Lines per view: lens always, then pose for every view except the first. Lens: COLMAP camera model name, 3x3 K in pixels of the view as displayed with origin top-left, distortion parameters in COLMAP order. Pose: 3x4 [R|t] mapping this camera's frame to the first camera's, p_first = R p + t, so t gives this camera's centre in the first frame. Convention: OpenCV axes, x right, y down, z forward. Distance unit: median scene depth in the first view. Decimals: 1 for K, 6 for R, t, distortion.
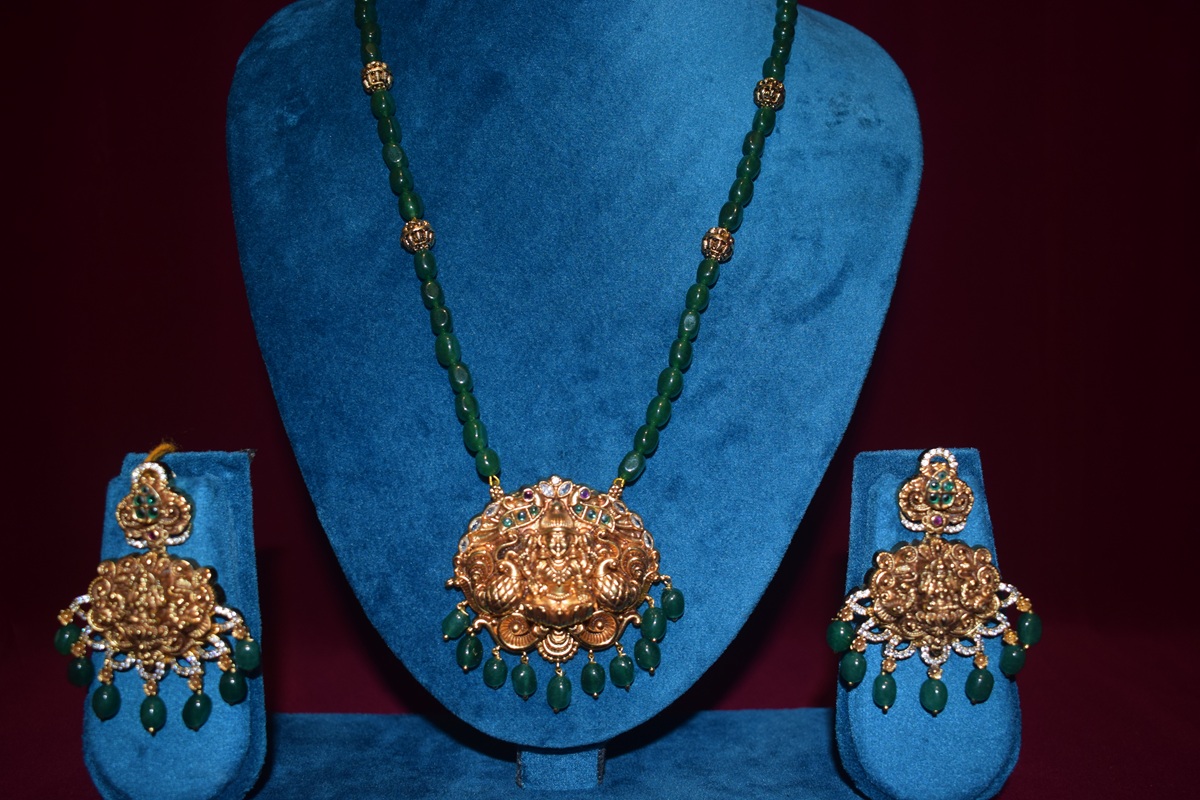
lens RADIAL K [[1198.9, 0, 600.0], [0, 1198.9, 400.0], [0, 0, 1]] dist [-0.081880, -0.000269]
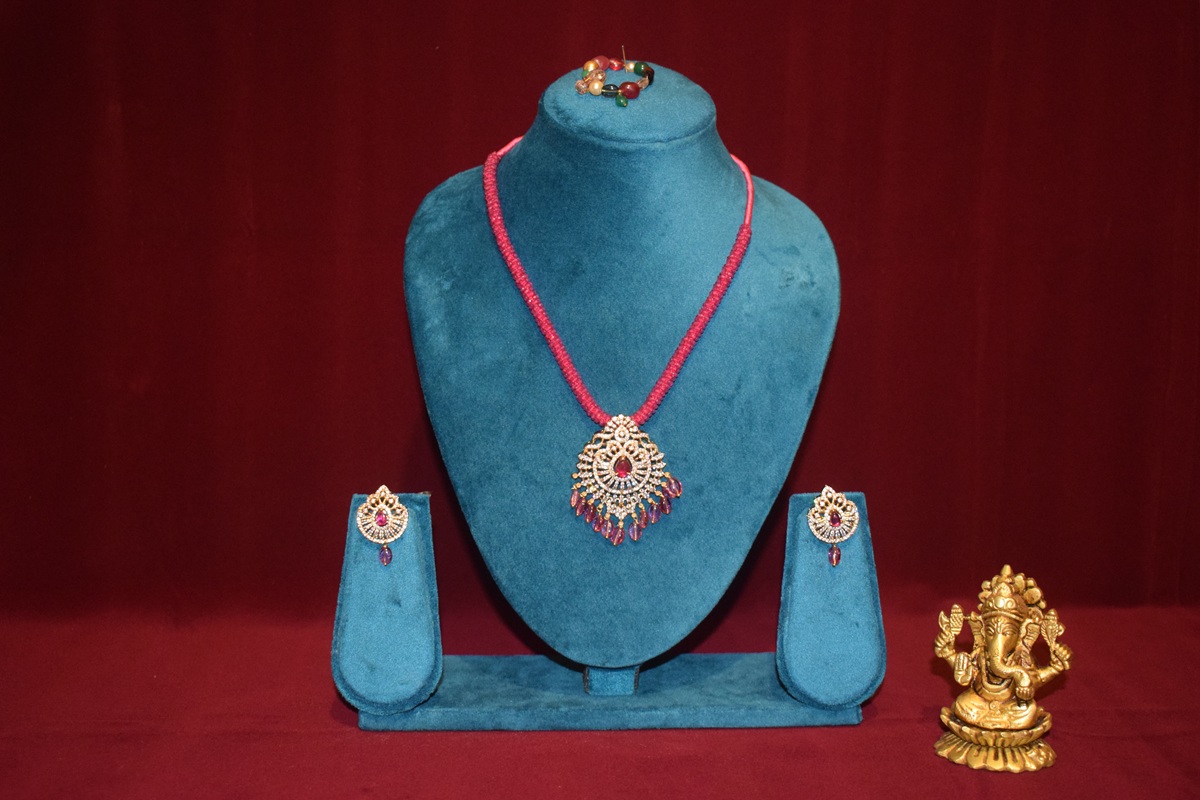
lens RADIAL K [[1735.4, 0, 600.0], [0, 1735.4, 400.0], [0, 0, 1]] dist [-0.046594, 0.009701]
pose [[0.999867, 0.004095, 0.015799, -0.091769], [-0.005147, 0.997734, 0.067086, -0.249228], [-0.015489, -0.067159, 0.997622, -1.409573]]
